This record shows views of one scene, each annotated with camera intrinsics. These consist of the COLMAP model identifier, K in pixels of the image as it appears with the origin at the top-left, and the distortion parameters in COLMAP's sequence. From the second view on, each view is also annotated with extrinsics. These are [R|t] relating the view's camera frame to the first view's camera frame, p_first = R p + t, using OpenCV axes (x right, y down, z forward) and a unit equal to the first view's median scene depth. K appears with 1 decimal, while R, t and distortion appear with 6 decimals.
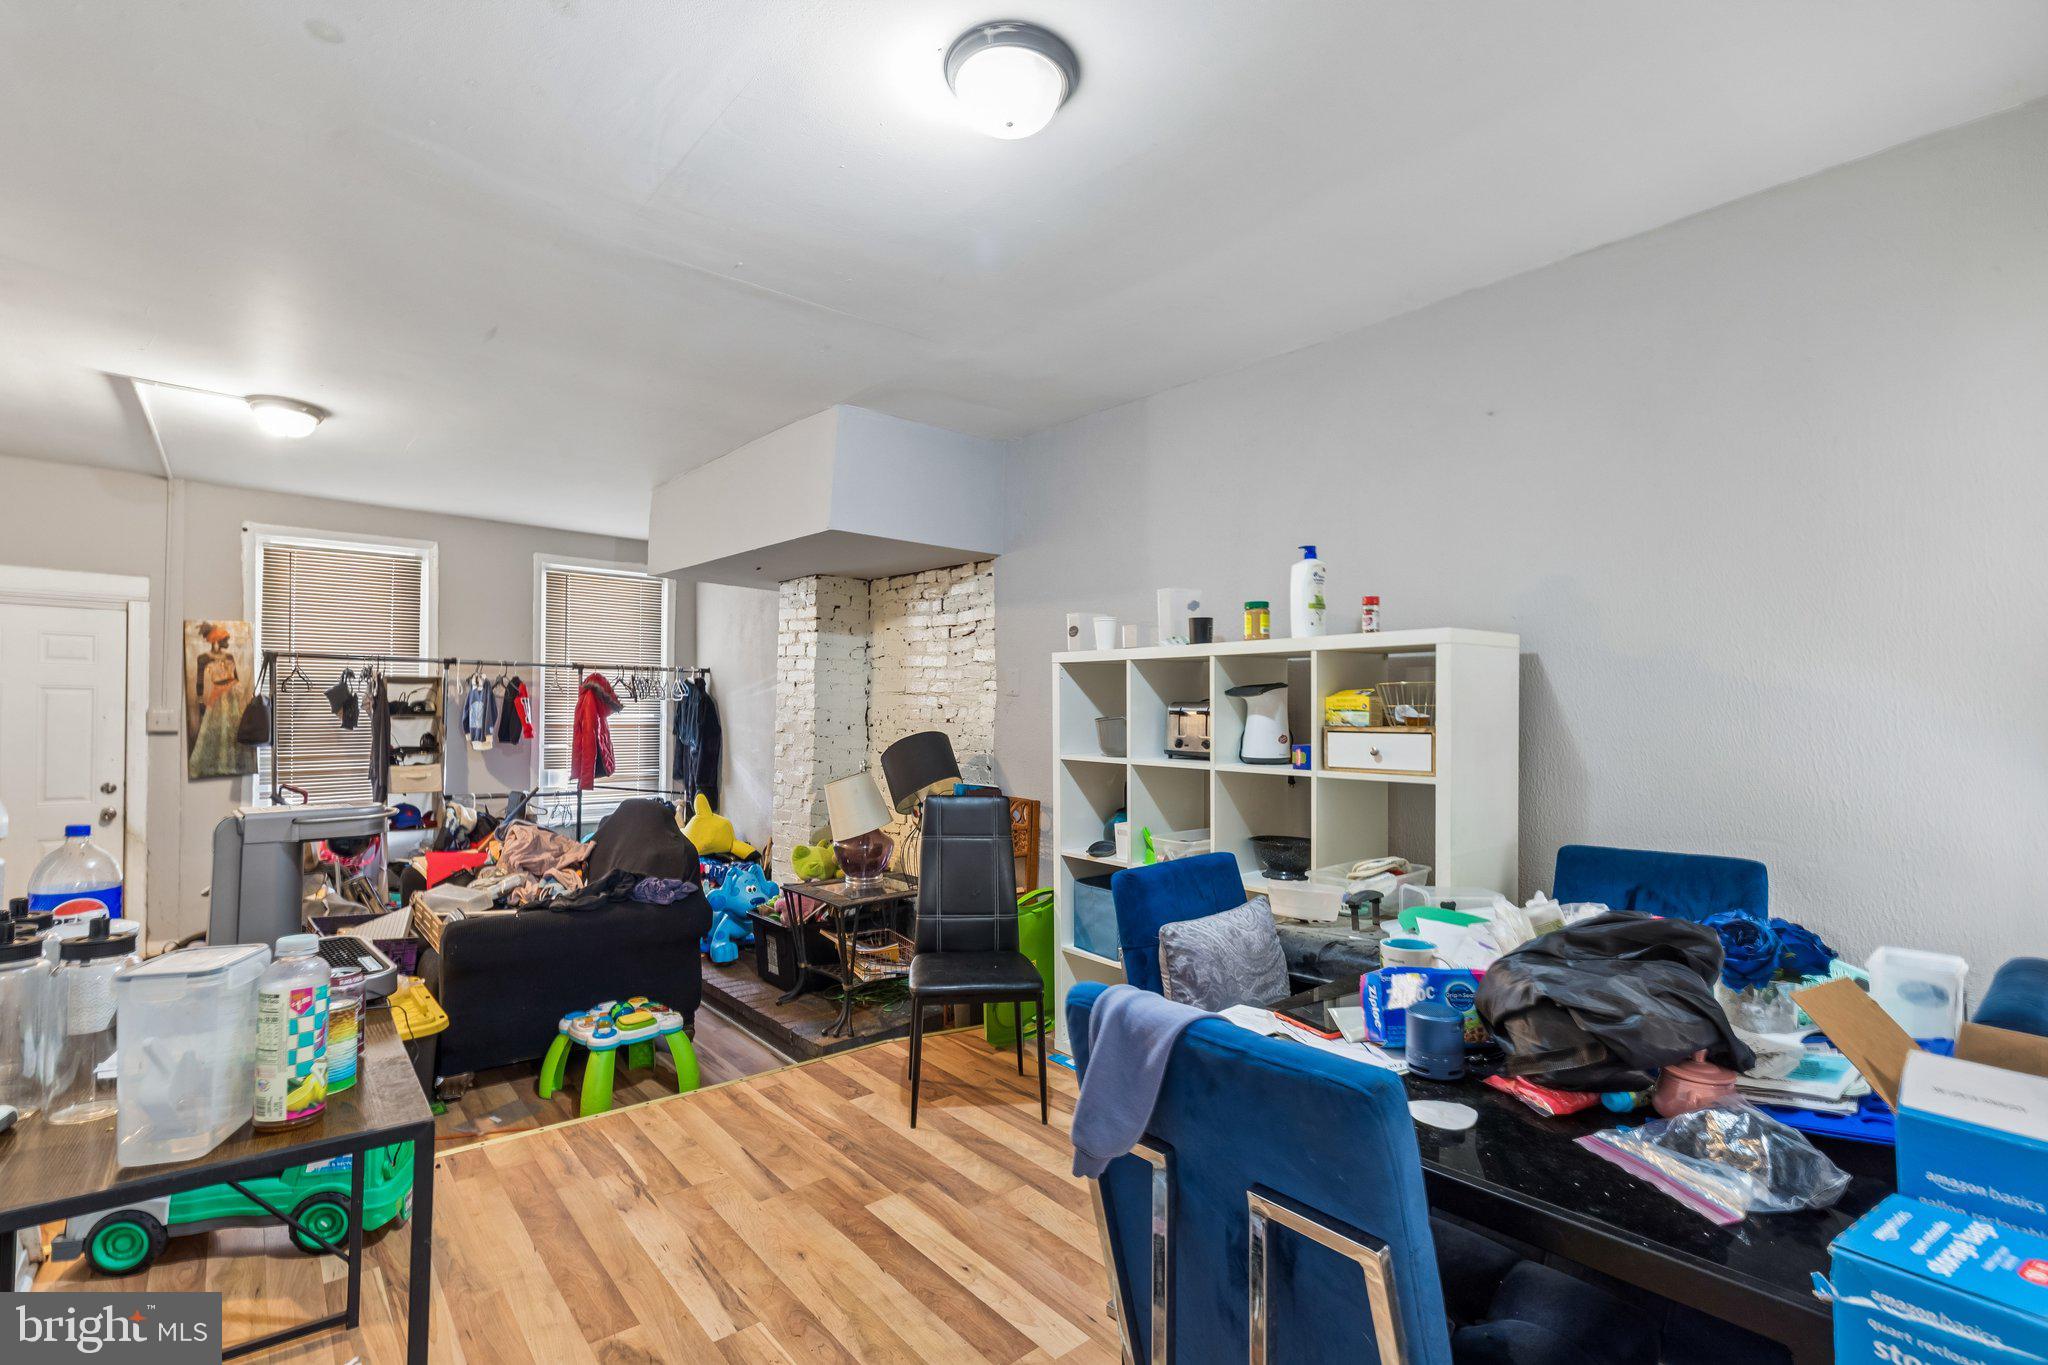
lens RADIAL K [[923.2, 0, 1020.8], [0, 923.2, 712.6], [0, 0, 1]] dist [-0.000536, 0.000257]
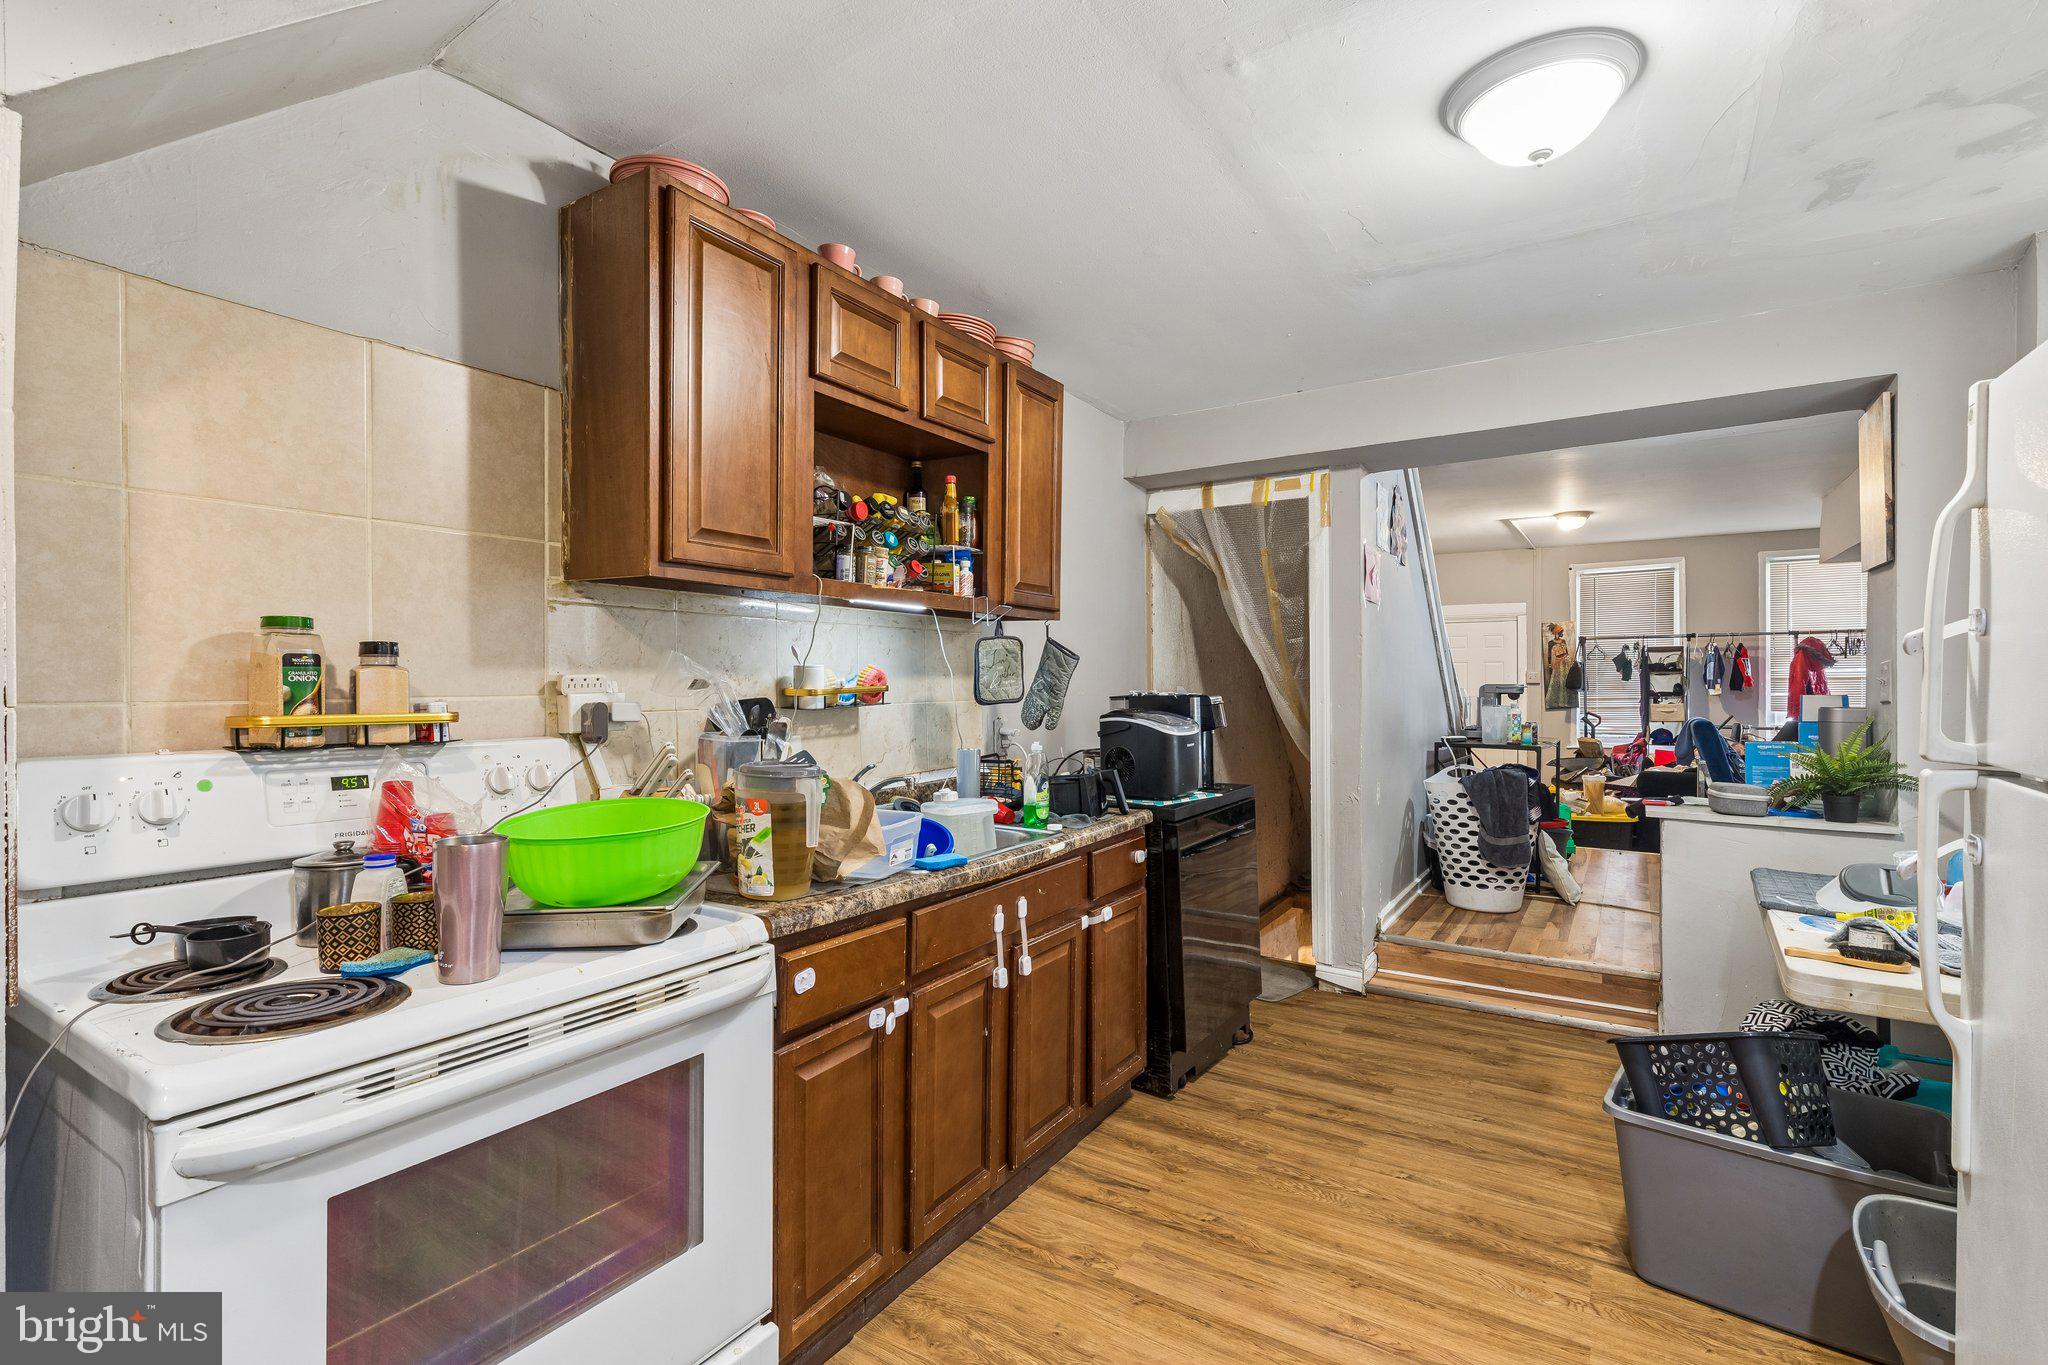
lens RADIAL K [[933.3, 0, 1032.4], [0, 933.3, 688.8], [0, 0, 1]] dist [0.010194, -0.000278]
pose [[0.294914, -0.011275, -0.955457, 0.555791], [0.006636, 0.999930, -0.009751, 0.041283], [0.955501, -0.003465, 0.294969, -0.504598]]
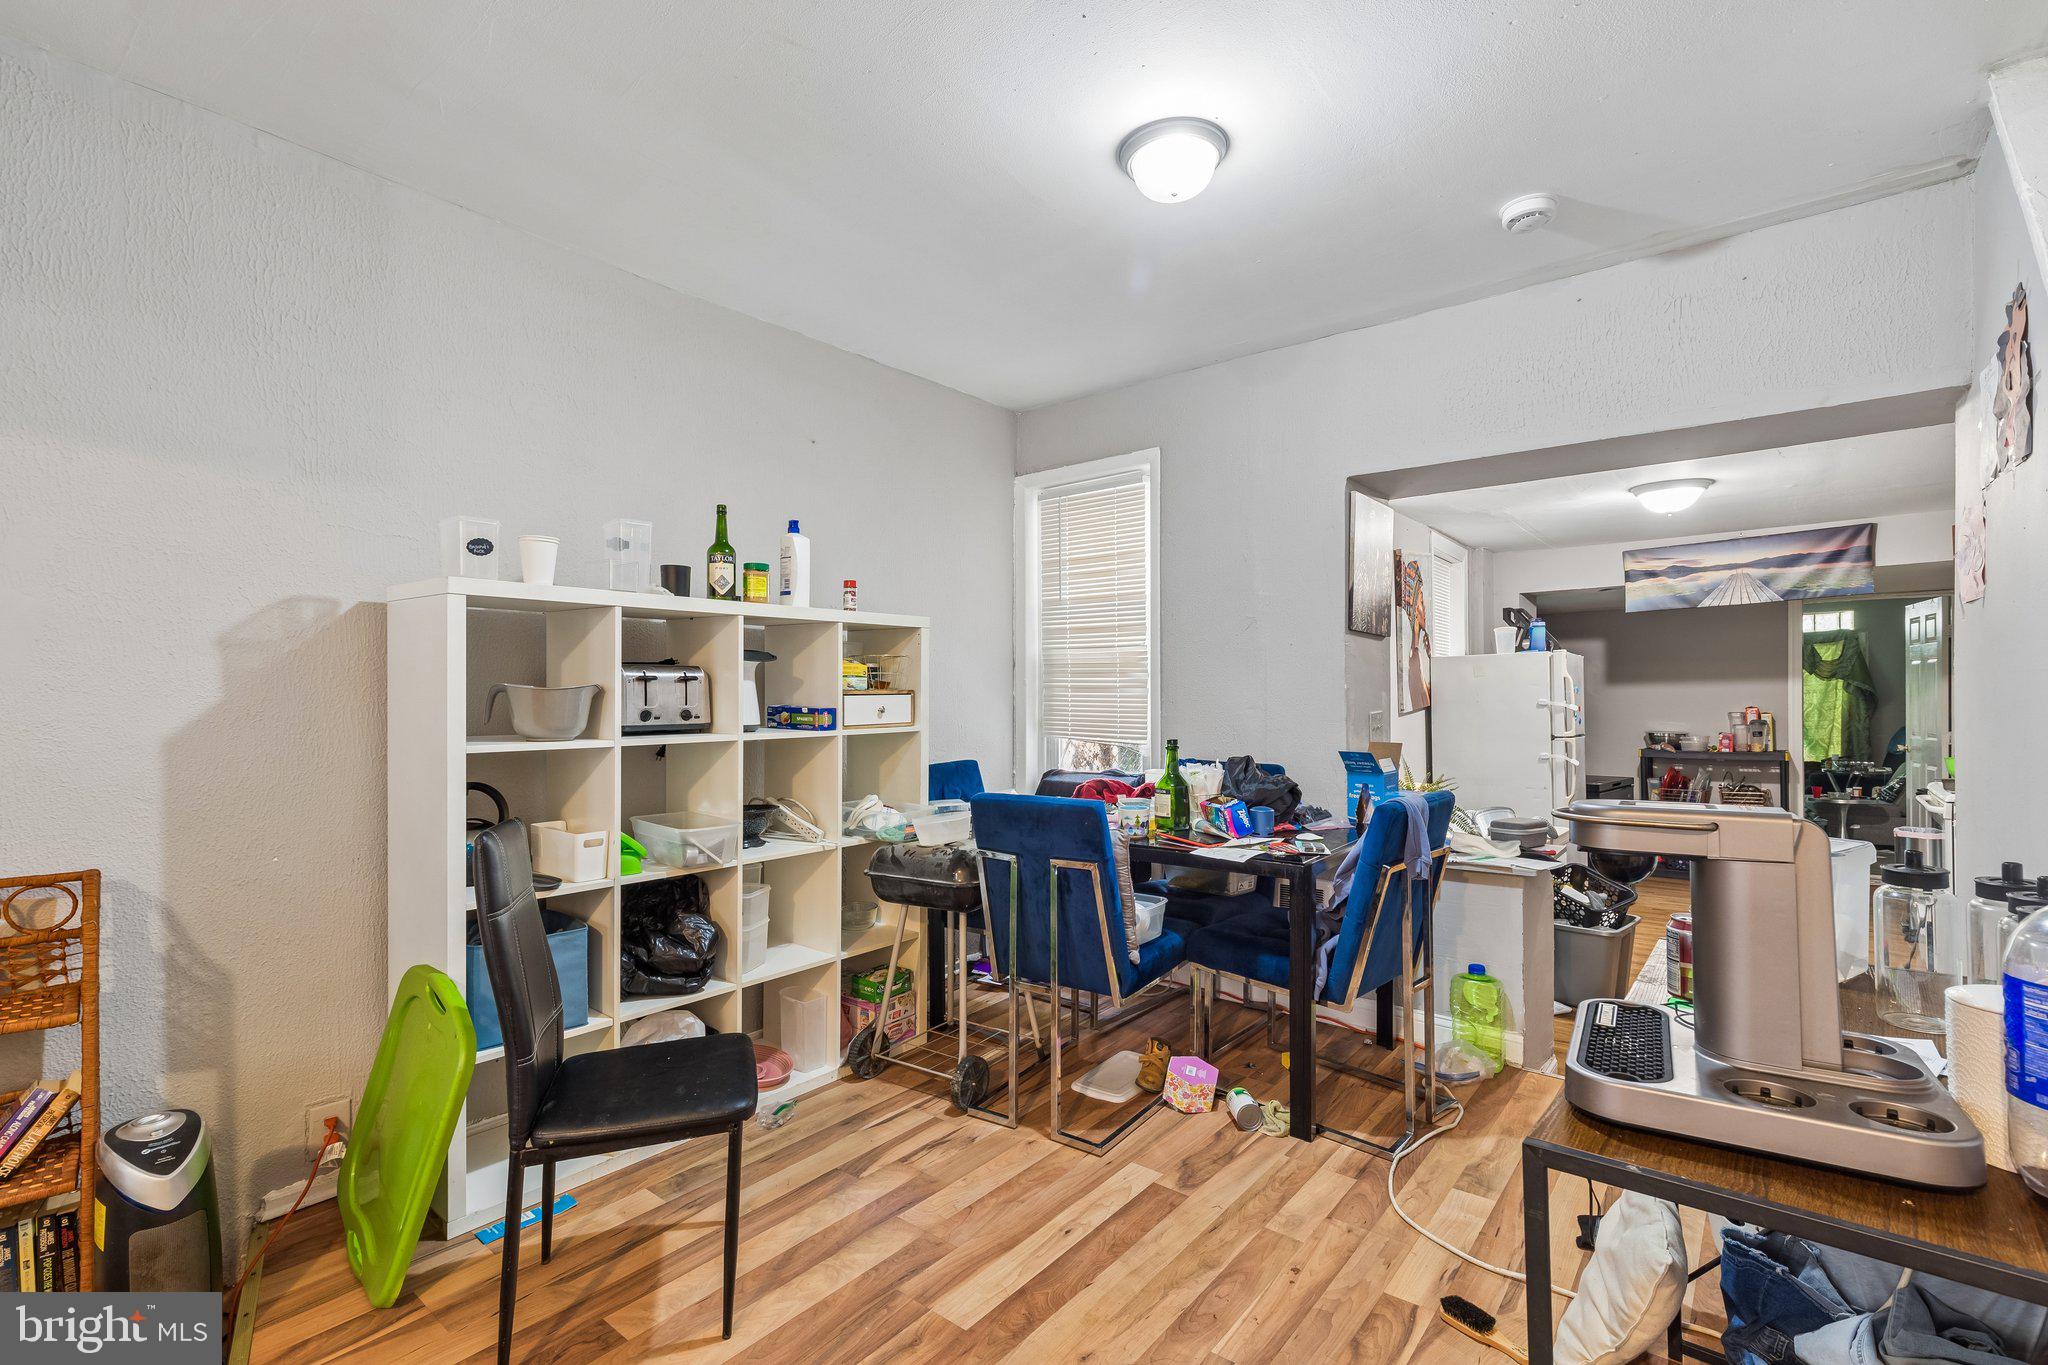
lens RADIAL K [[925.8, 0, 1038.7], [0, 925.8, 701.6], [0, 0, 1]] dist [0.008356, -0.000345]
pose [[-0.194782, -0.015889, 0.980718, -0.385126], [0.005501, 0.999835, 0.017291, 0.004799], [-0.980831, 0.008763, -0.194662, 0.457417]]
